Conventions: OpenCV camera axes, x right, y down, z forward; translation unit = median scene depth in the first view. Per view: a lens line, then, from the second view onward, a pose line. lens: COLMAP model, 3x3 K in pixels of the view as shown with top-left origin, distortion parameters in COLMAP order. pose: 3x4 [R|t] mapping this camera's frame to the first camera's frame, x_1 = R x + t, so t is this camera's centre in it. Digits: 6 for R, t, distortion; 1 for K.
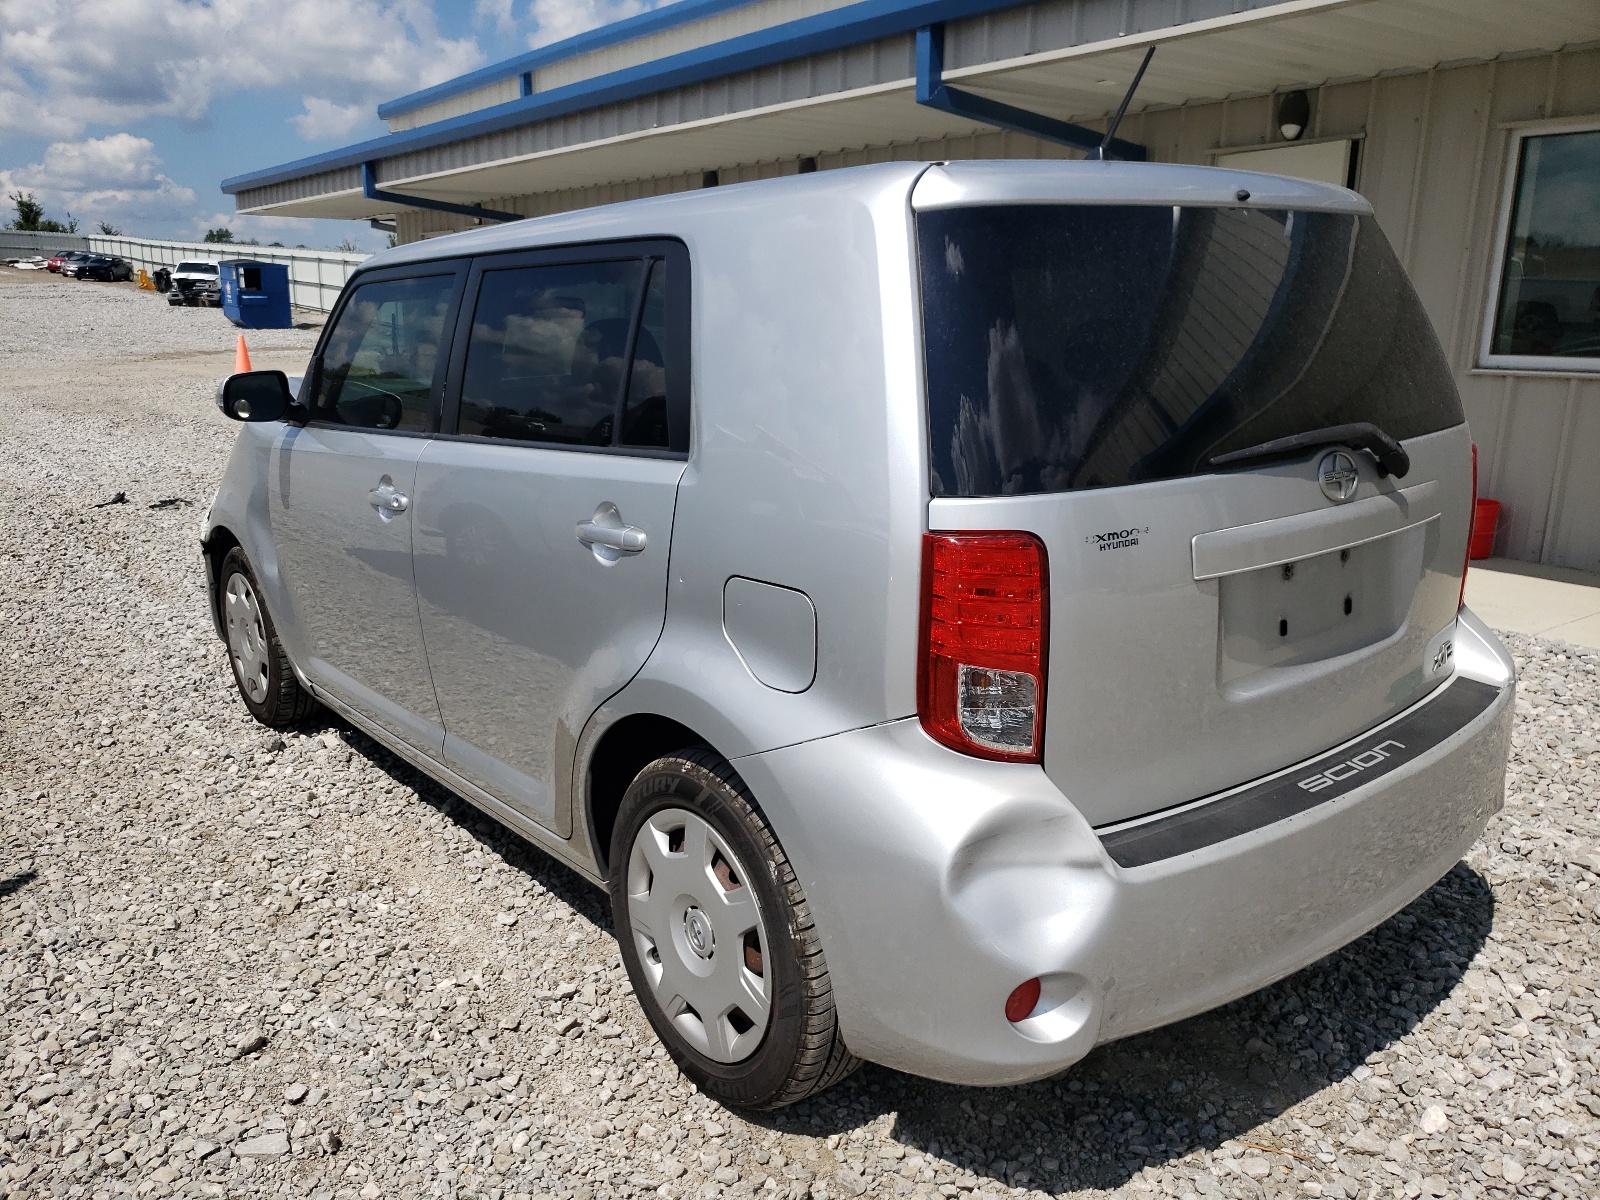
lens RADIAL K [[1217.6, 0, 800.0], [0, 1217.6, 600.0], [0, 0, 1]] dist [0.201979, 0.000336]
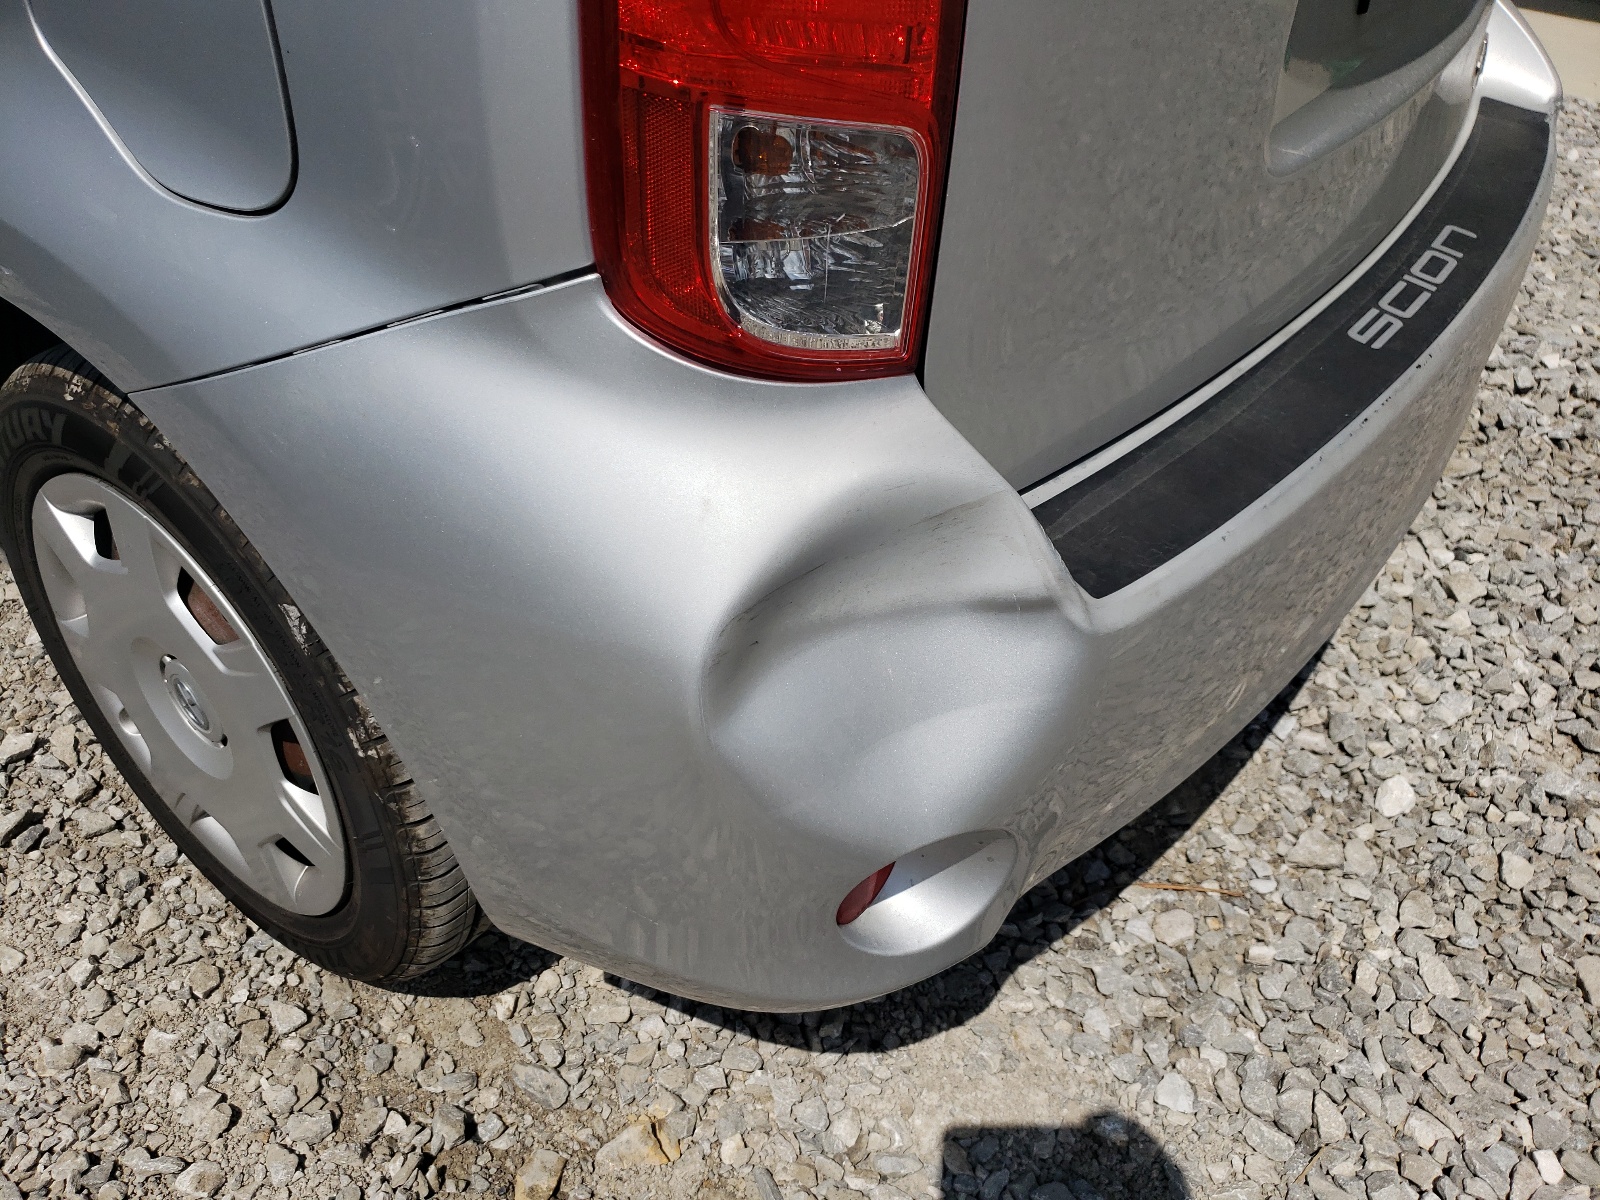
lens RADIAL K [[1259.8, 0, 800.0], [0, 1259.8, 600.0], [0, 0, 1]] dist [-0.020961, 0.015341]
pose [[0.967679, -0.124763, 0.219162, 0.054838], [0.024803, 0.911920, 0.409617, 0.030006], [-0.250963, -0.390942, 0.885541, 0.541361]]
